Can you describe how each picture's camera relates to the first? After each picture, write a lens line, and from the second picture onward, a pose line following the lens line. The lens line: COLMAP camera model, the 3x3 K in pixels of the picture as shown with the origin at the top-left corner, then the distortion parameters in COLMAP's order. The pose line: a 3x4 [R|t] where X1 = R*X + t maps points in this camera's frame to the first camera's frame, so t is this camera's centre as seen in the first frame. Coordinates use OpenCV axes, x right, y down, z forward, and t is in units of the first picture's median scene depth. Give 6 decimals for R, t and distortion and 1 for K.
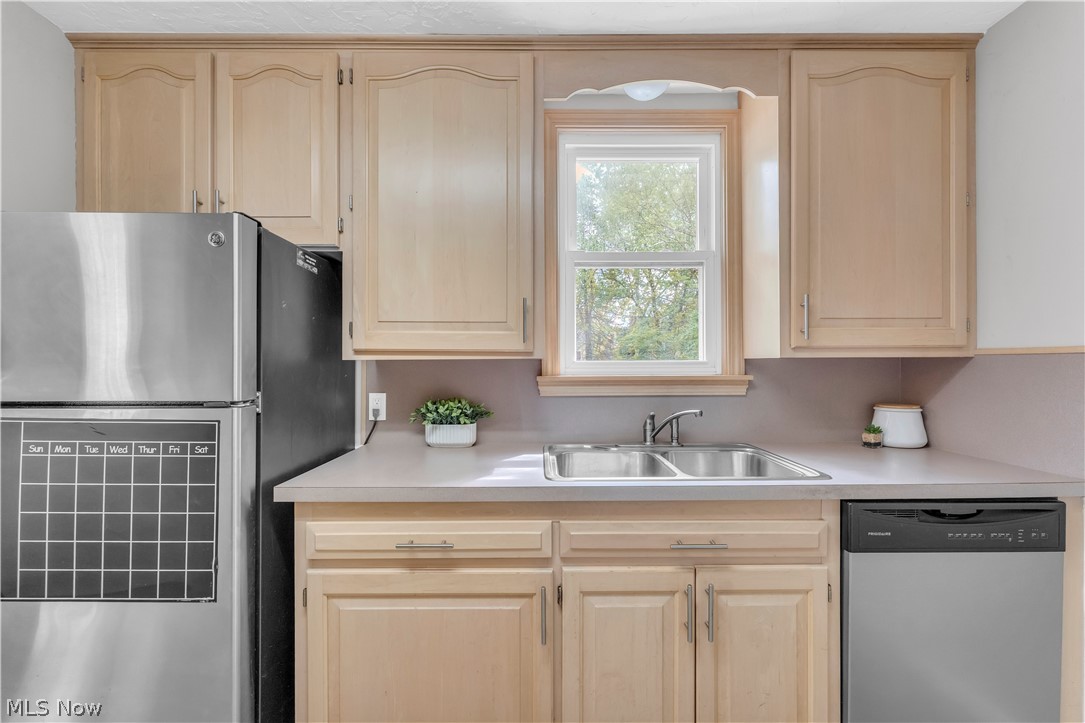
lens RADIAL K [[440.6, 0, 542.5], [0, 440.6, 361.5], [0, 0, 1]] dist [-0.000251, -0.000437]
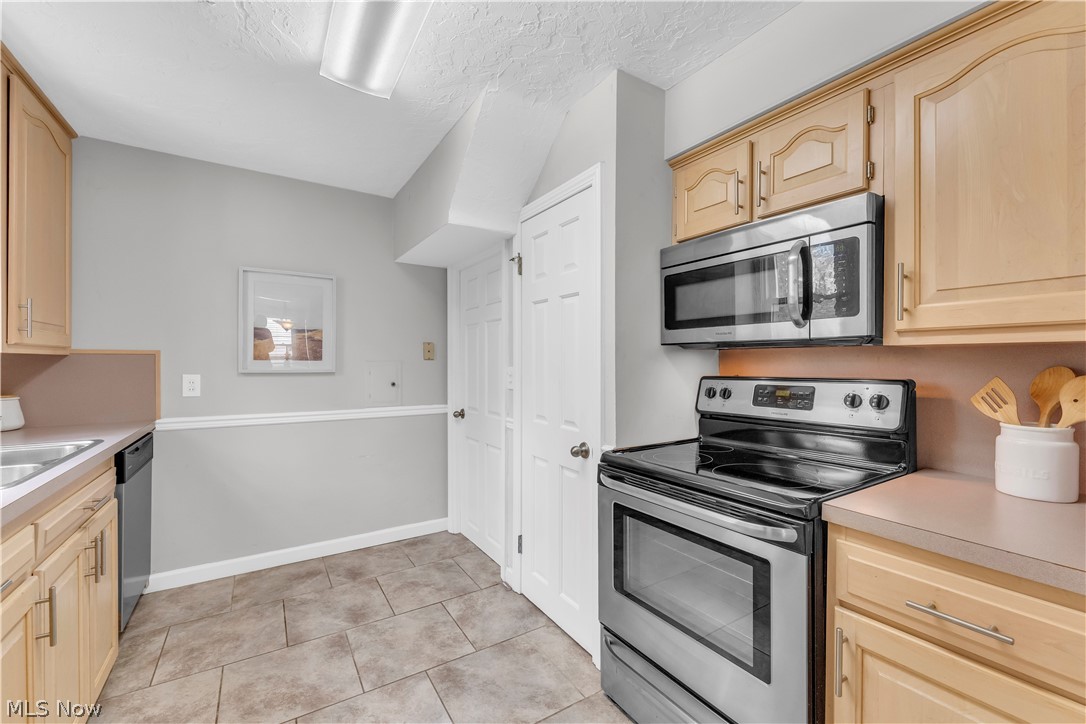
lens RADIAL K [[440.8, 0, 543.0], [0, 440.8, 362.0], [0, 0, 1]] dist [0.000803, 0.000086]
pose [[-0.540667, 0.002007, 0.841235, -1.060933], [-0.000245, 0.999997, -0.002543, 0.015623], [-0.841237, -0.001581, -0.540664, 0.478398]]
